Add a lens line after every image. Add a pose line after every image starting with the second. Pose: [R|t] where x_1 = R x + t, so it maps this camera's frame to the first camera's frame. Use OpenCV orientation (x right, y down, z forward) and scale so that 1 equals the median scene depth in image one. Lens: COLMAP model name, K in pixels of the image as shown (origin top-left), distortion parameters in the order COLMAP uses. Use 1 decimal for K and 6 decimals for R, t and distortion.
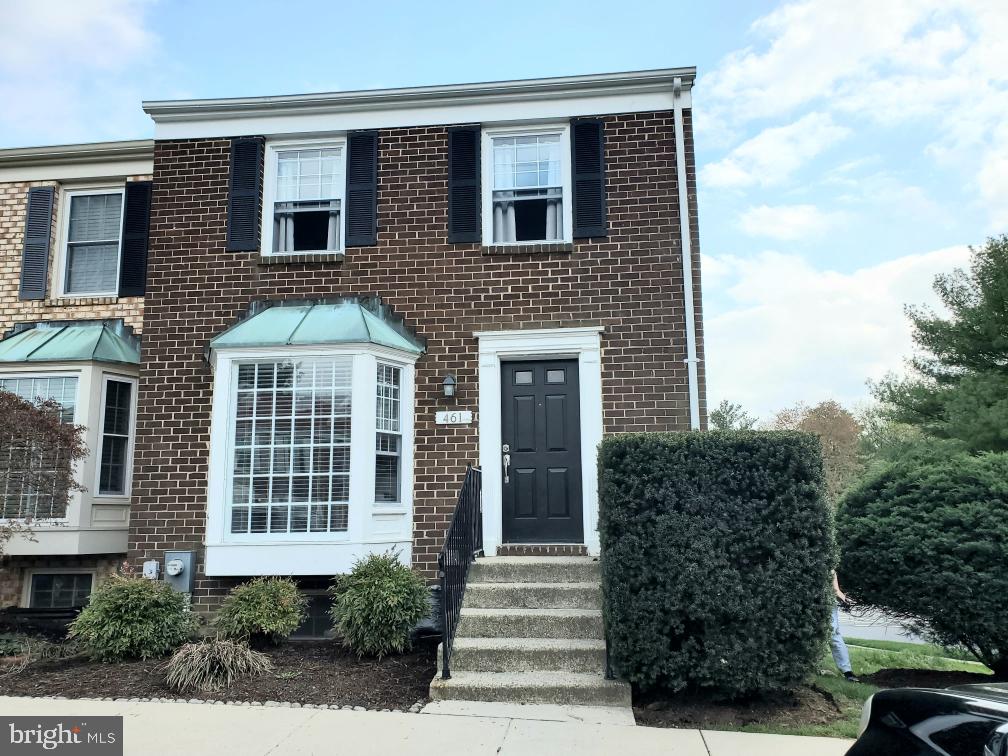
lens RADIAL K [[777.8, 0, 505.8], [0, 777.8, 389.3], [0, 0, 1]] dist [0.023108, -0.004824]
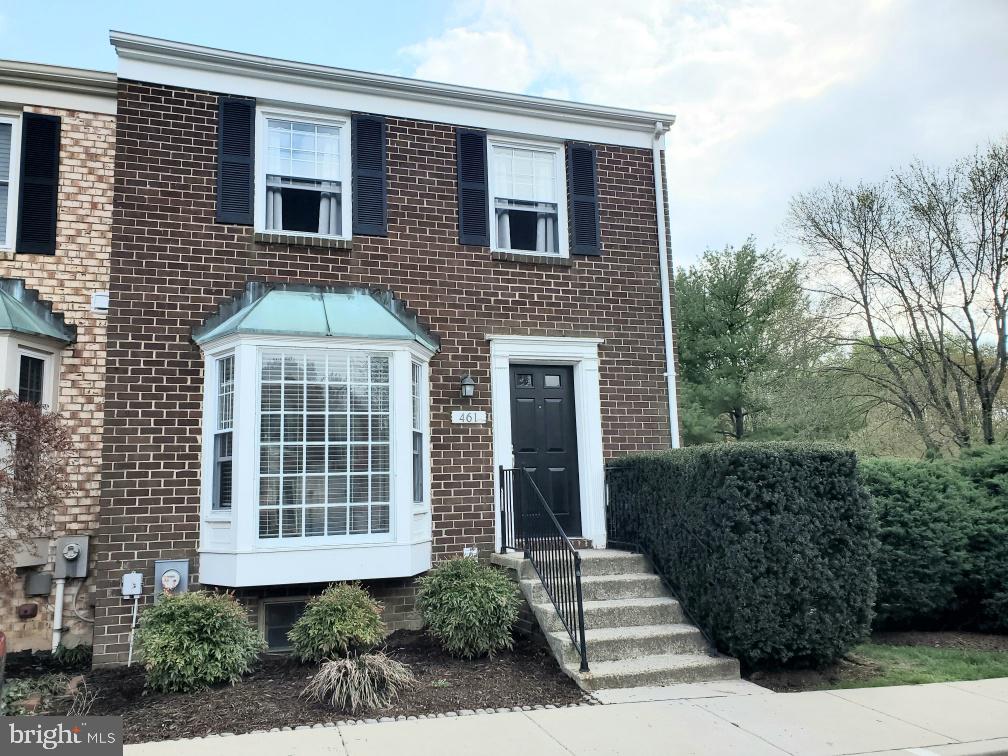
lens RADIAL K [[778.7, 0, 475.1], [0, 778.7, 380.6], [0, 0, 1]] dist [0.025109, -0.000625]
pose [[0.913788, 0.047928, 0.403355, -0.469600], [-0.053057, 0.998590, 0.001543, -0.013580], [-0.402713, -0.022810, 0.915042, 0.064288]]
